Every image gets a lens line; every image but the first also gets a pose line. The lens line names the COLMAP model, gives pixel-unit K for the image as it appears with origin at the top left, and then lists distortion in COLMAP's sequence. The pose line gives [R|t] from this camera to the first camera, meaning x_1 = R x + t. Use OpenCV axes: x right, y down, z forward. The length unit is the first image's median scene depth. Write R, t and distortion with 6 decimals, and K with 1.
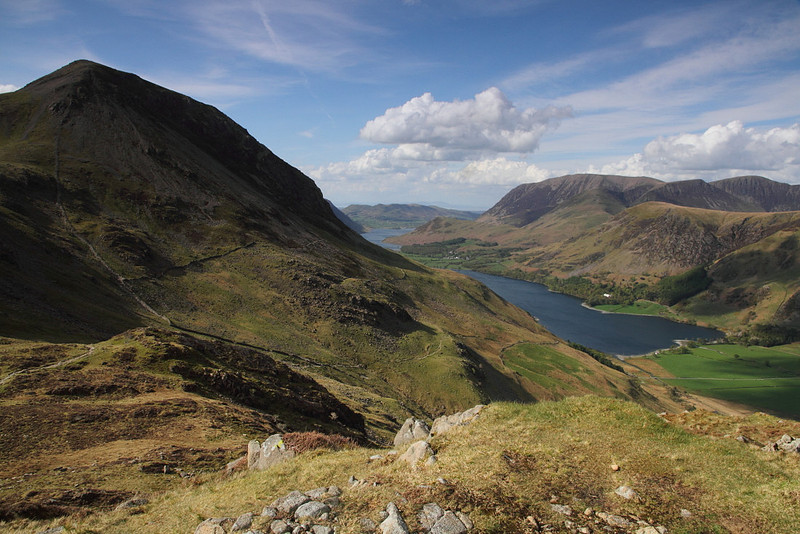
lens RADIAL K [[568.8, 0, 402.3], [0, 568.8, 269.5], [0, 0, 1]] dist [-0.111022, 0.098988]
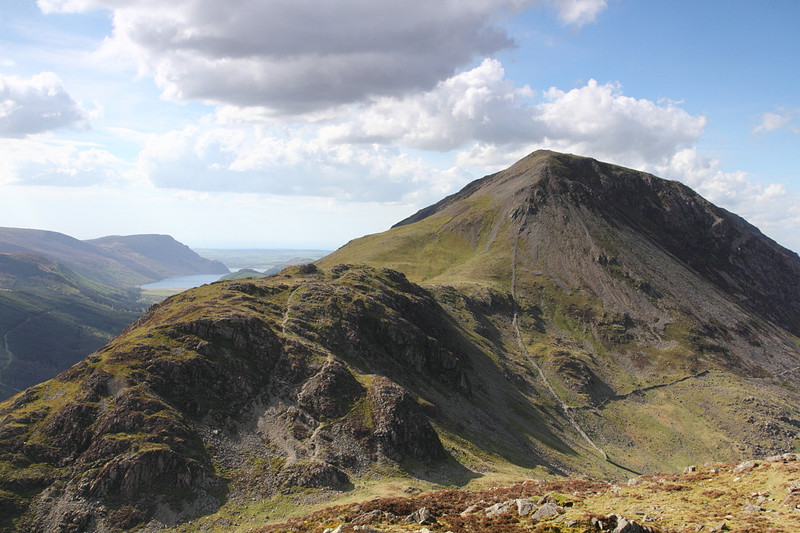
lens RADIAL K [[851.5, 0, 401.4], [0, 851.5, 275.8], [0, 0, 1]] dist [0.004179, 0.174083]
pose [[0.792733, 0.035892, -0.608511, 0.179102], [-0.079556, 0.995818, -0.044905, -0.103372], [0.604355, 0.084008, 0.792274, -0.391552]]
